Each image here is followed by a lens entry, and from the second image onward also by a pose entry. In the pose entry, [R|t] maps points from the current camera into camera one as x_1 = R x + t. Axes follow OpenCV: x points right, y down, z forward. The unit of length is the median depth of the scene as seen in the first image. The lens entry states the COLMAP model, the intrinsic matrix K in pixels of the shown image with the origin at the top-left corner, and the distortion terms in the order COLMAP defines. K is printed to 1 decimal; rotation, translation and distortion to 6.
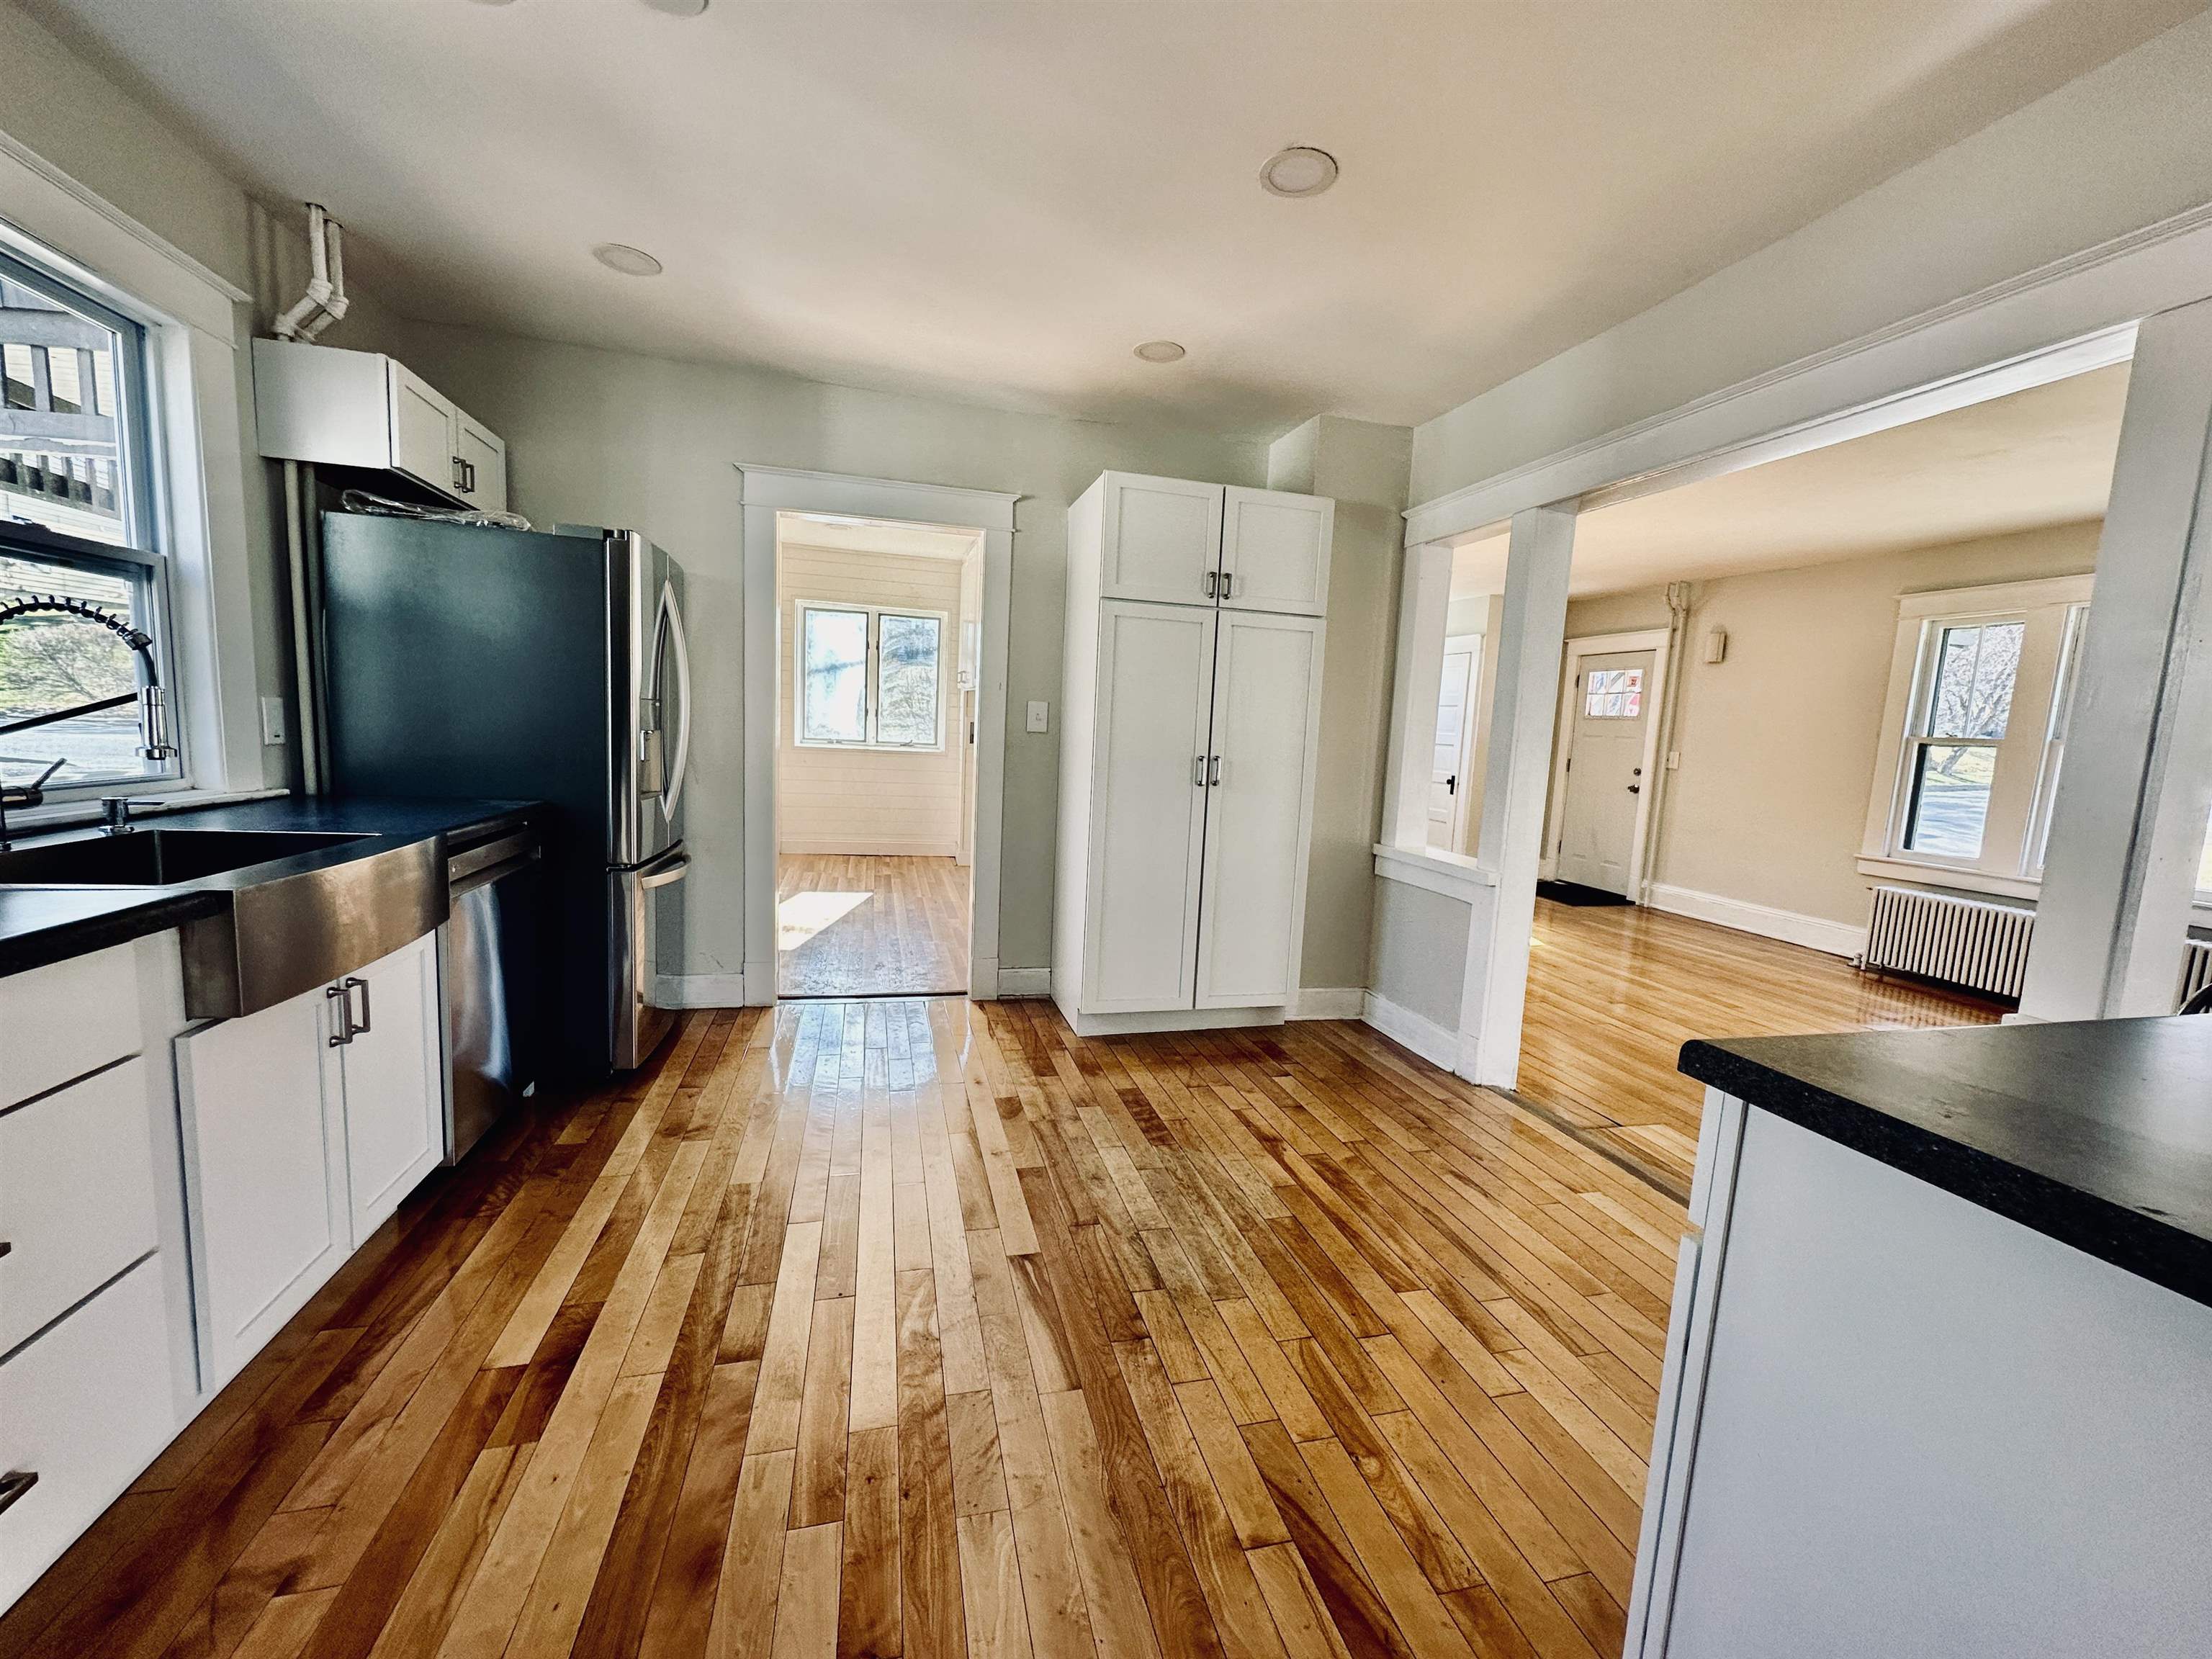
lens RADIAL K [[883.7, 0, 1106.0], [0, 883.7, 829.5], [0, 0, 1]] dist [-0.000381, -0.000046]
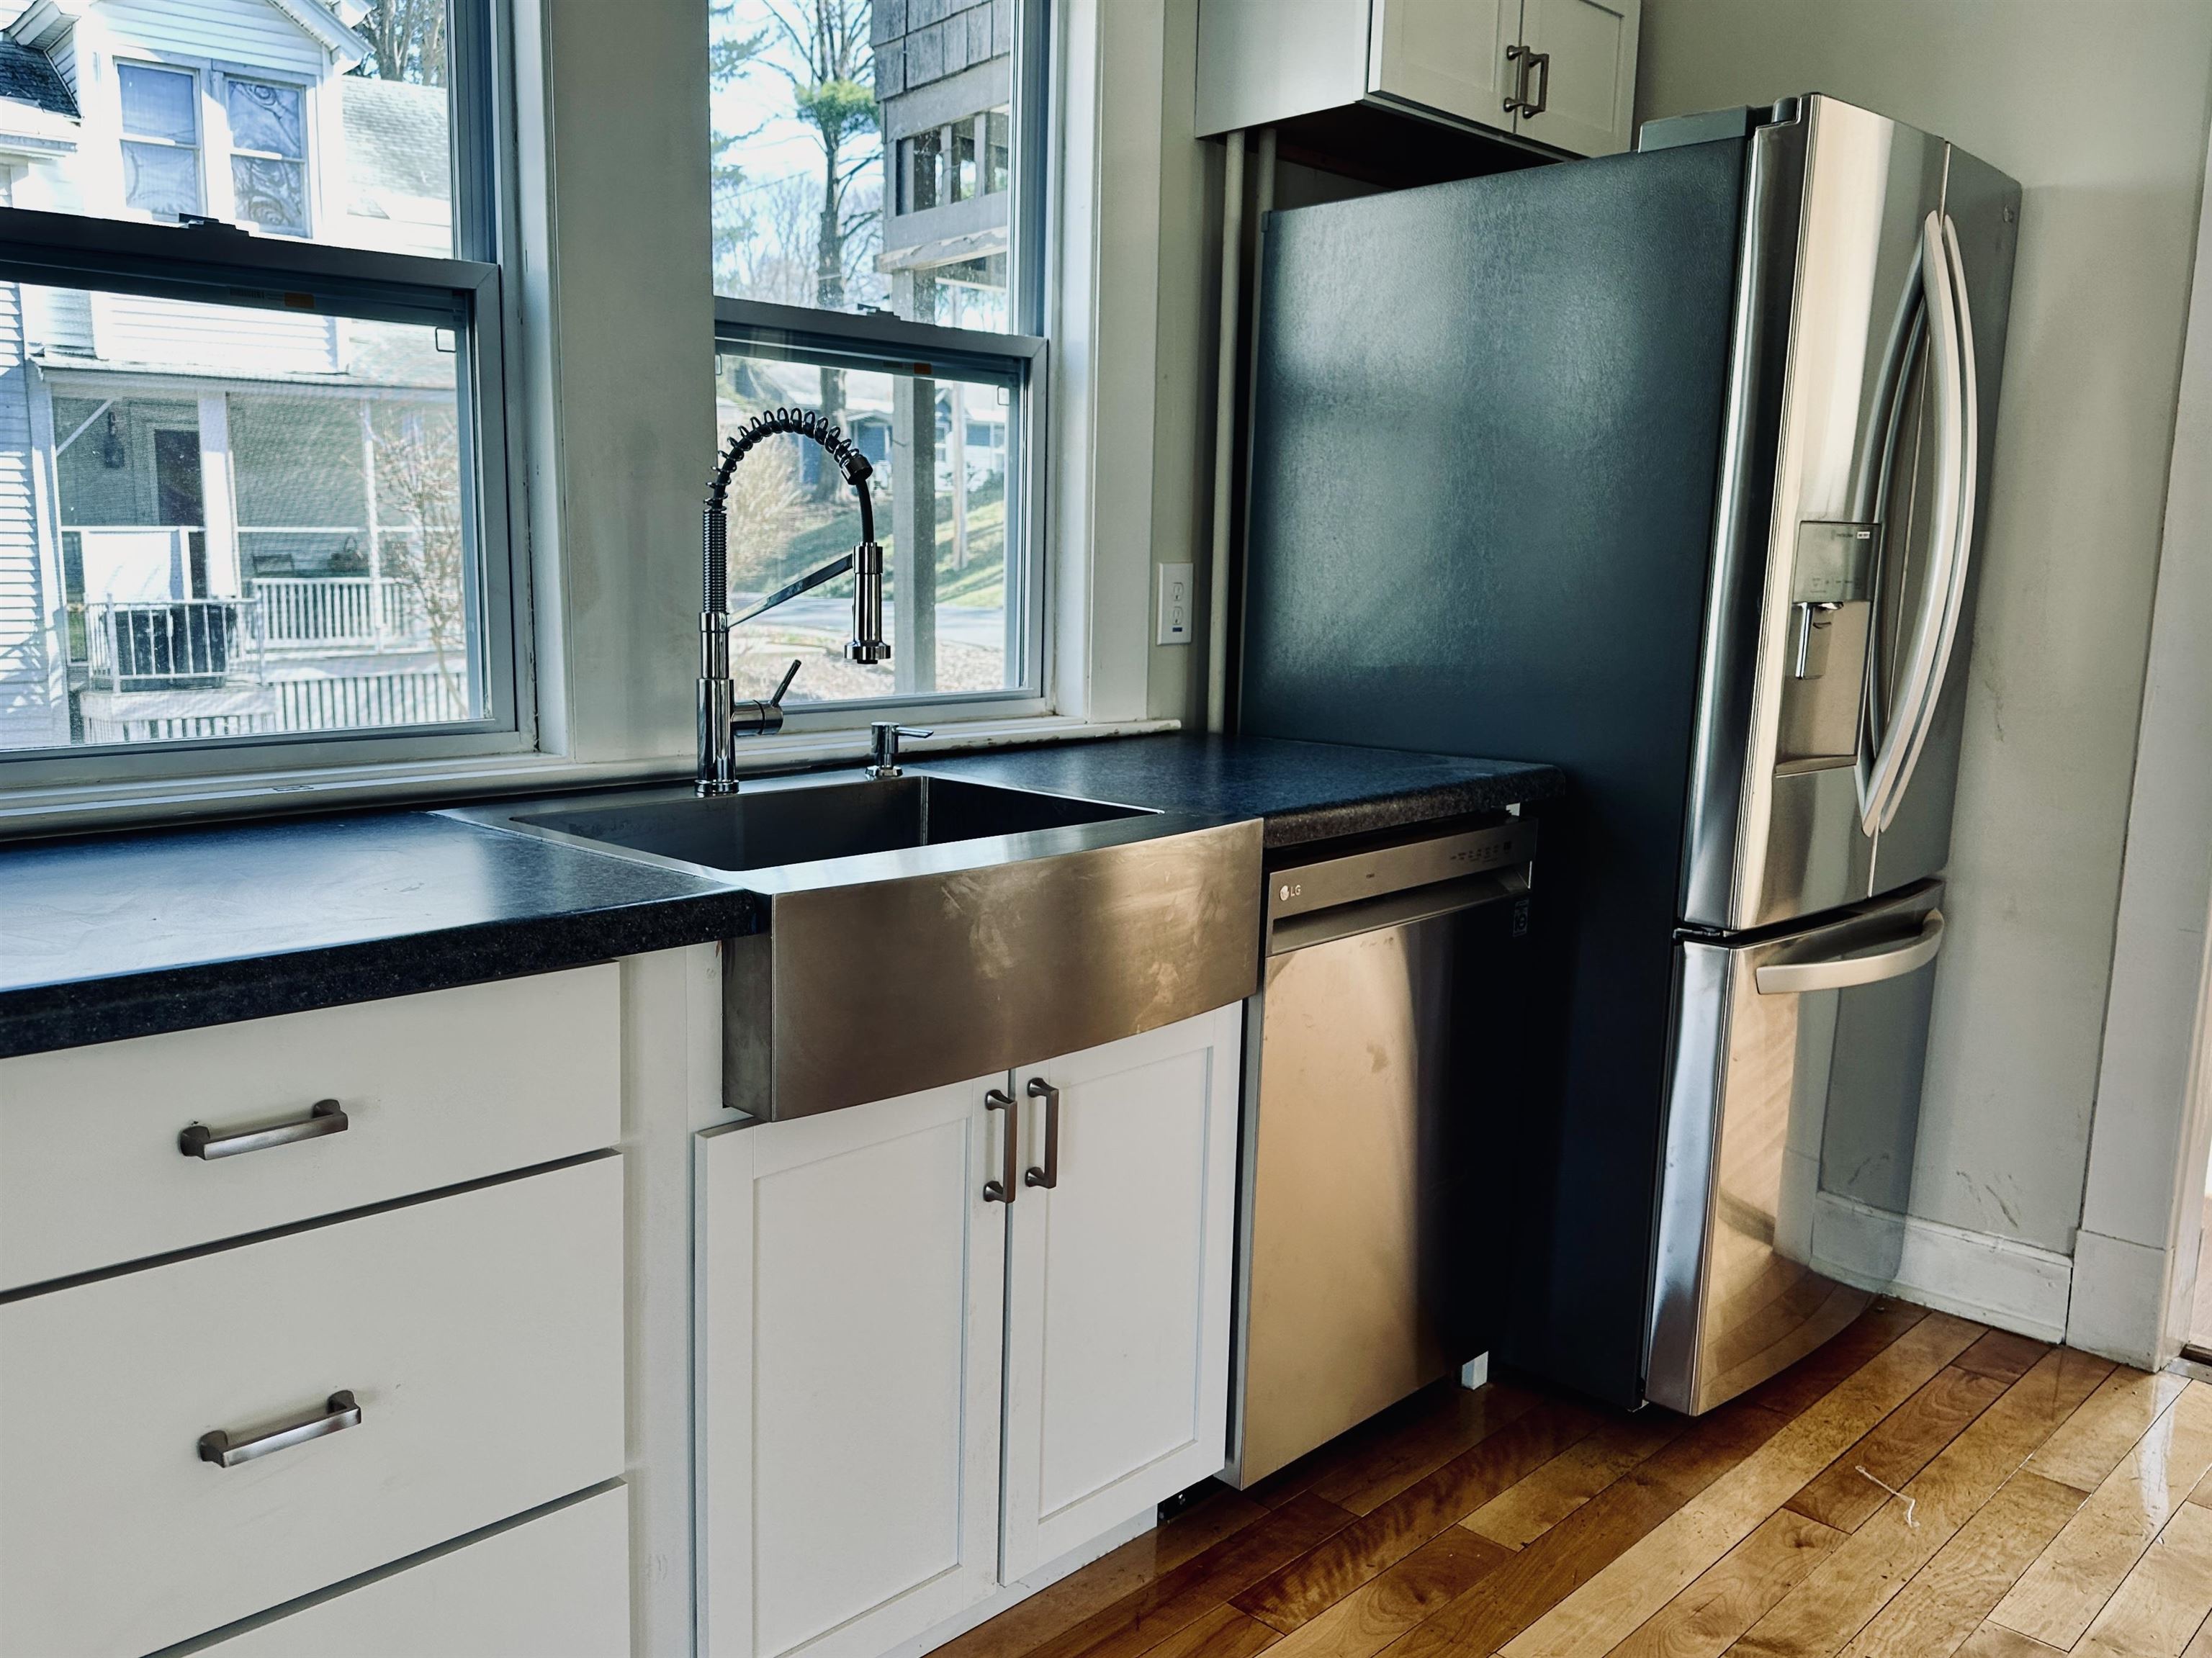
lens RADIAL K [[1644.6, 0, 1106.0], [0, 1644.6, 829.0], [0, 0, 1]] dist [0.134018, -0.124359]
pose [[0.465143, 0.089999, -0.880649, 0.017623], [-0.083881, 0.994823, 0.057363, -0.033594], [0.881252, 0.047188, 0.470285, 0.461540]]
